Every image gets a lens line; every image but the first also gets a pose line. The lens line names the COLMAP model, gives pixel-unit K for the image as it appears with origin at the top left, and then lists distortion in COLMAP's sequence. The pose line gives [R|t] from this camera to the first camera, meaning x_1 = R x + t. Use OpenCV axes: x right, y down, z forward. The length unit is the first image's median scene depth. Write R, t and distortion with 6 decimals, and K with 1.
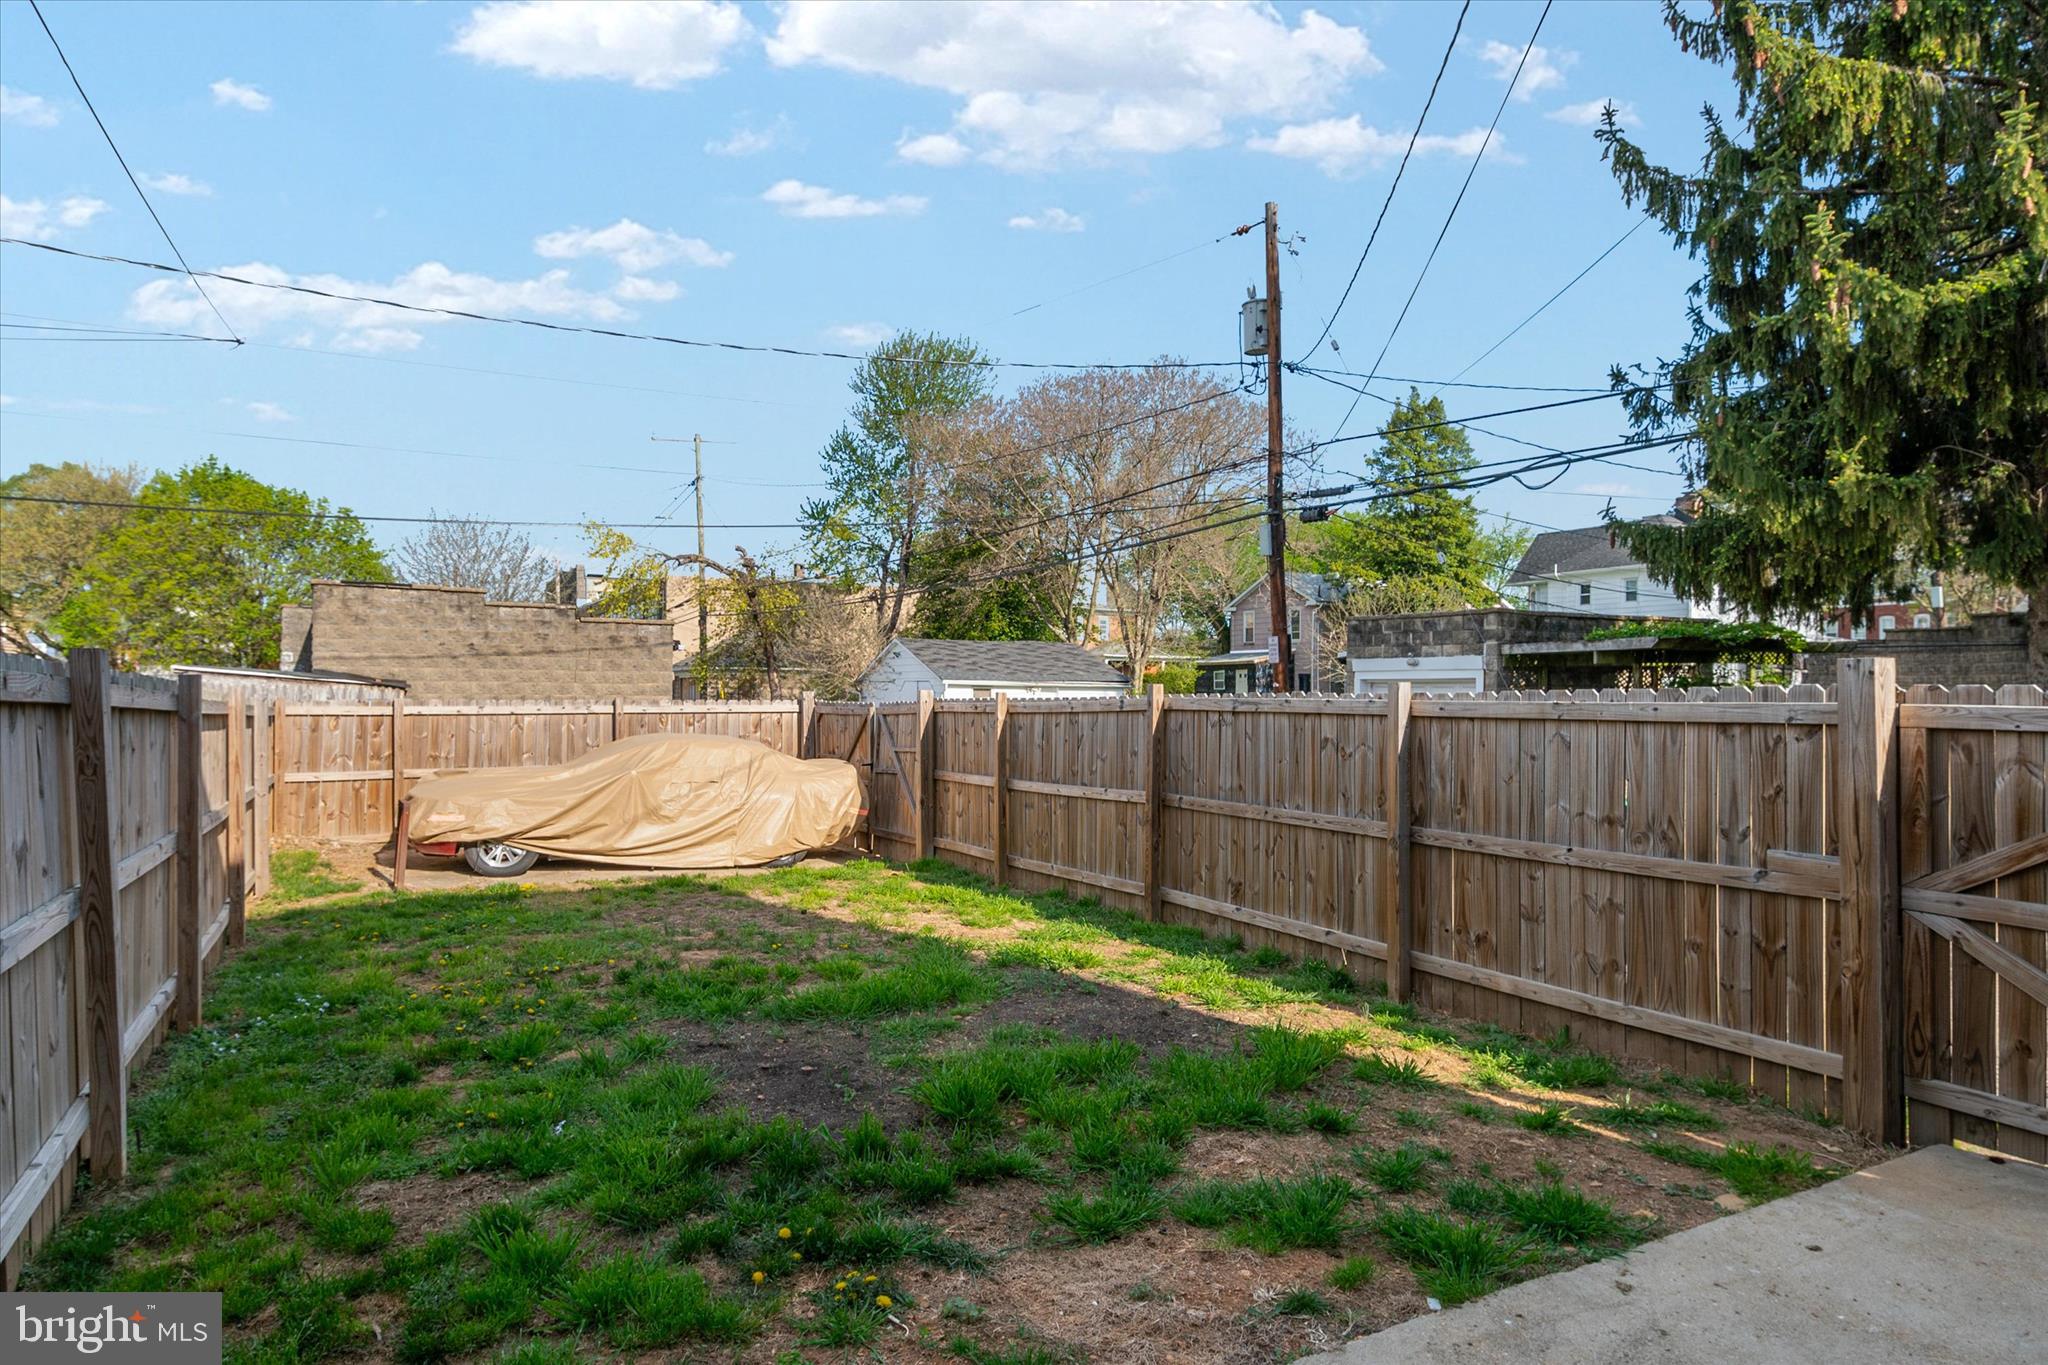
lens RADIAL K [[1206.6, 0, 1018.7], [0, 1206.6, 712.6], [0, 0, 1]] dist [0.005635, -0.001270]
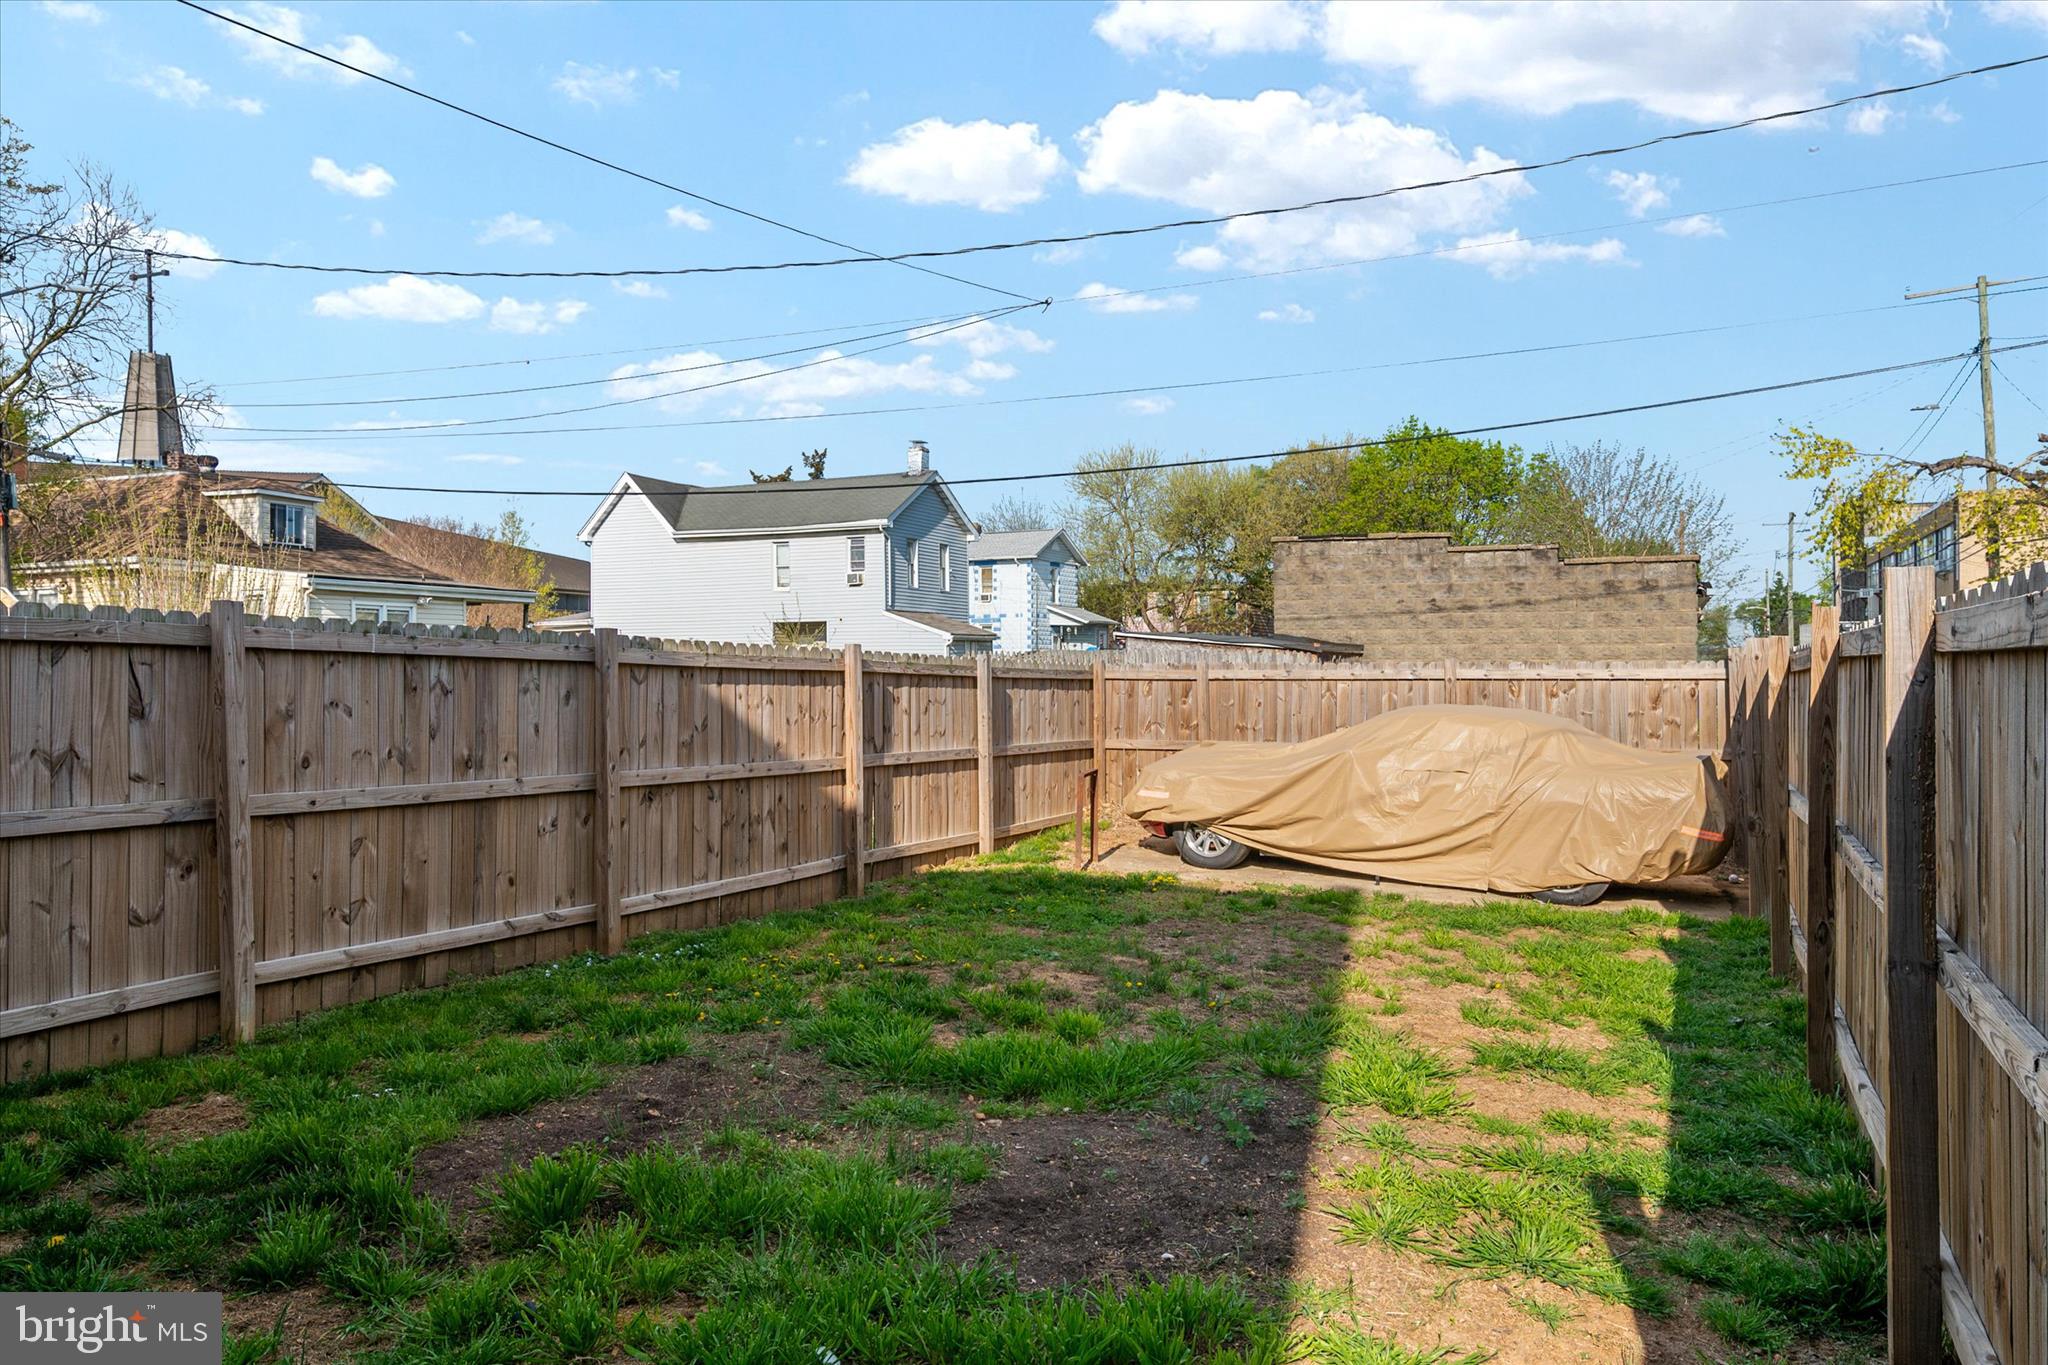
lens RADIAL K [[1444.9, 0, 1024.0], [0, 1444.9, 682.5], [0, 0, 1]] dist [0.065071, -0.002168]
pose [[0.592673, 0.004291, -0.805432, 0.267027], [-0.009085, 0.999958, -0.001357, 0.006567], [0.805392, 0.008122, 0.592687, 0.244150]]
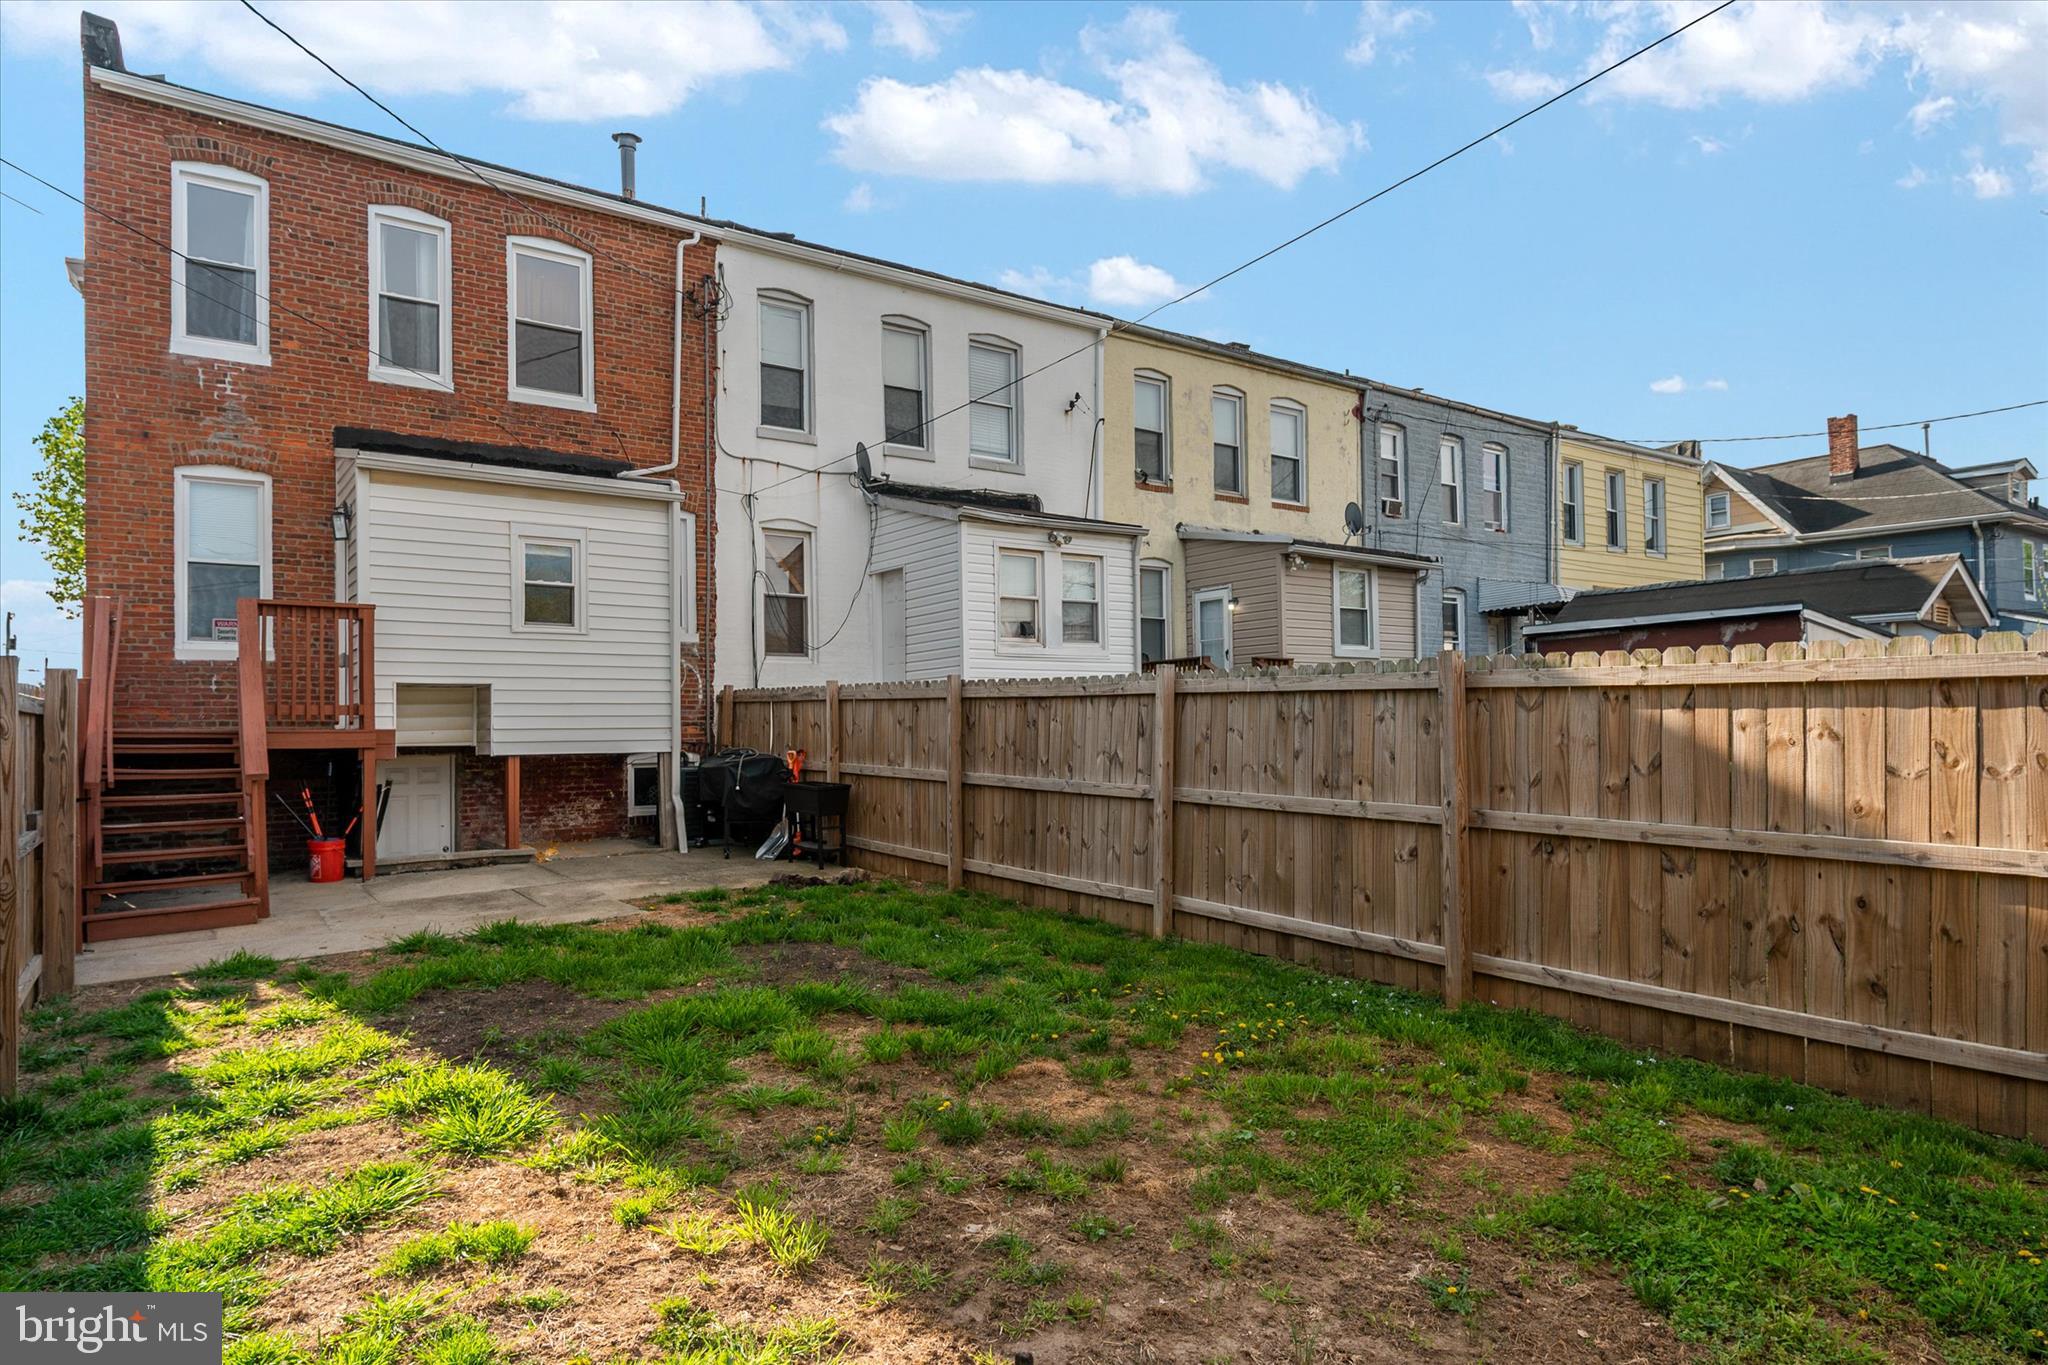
lens RADIAL K [[1206.6, 0, 1018.7], [0, 1206.6, 712.6], [0, 0, 1]] dist [0.005635, -0.001270]
pose [[-0.994393, 0.010118, -0.105259, -0.102447], [0.010695, 0.999931, -0.004914, 0.008726], [0.105202, -0.006012, -0.994433, 0.891203]]
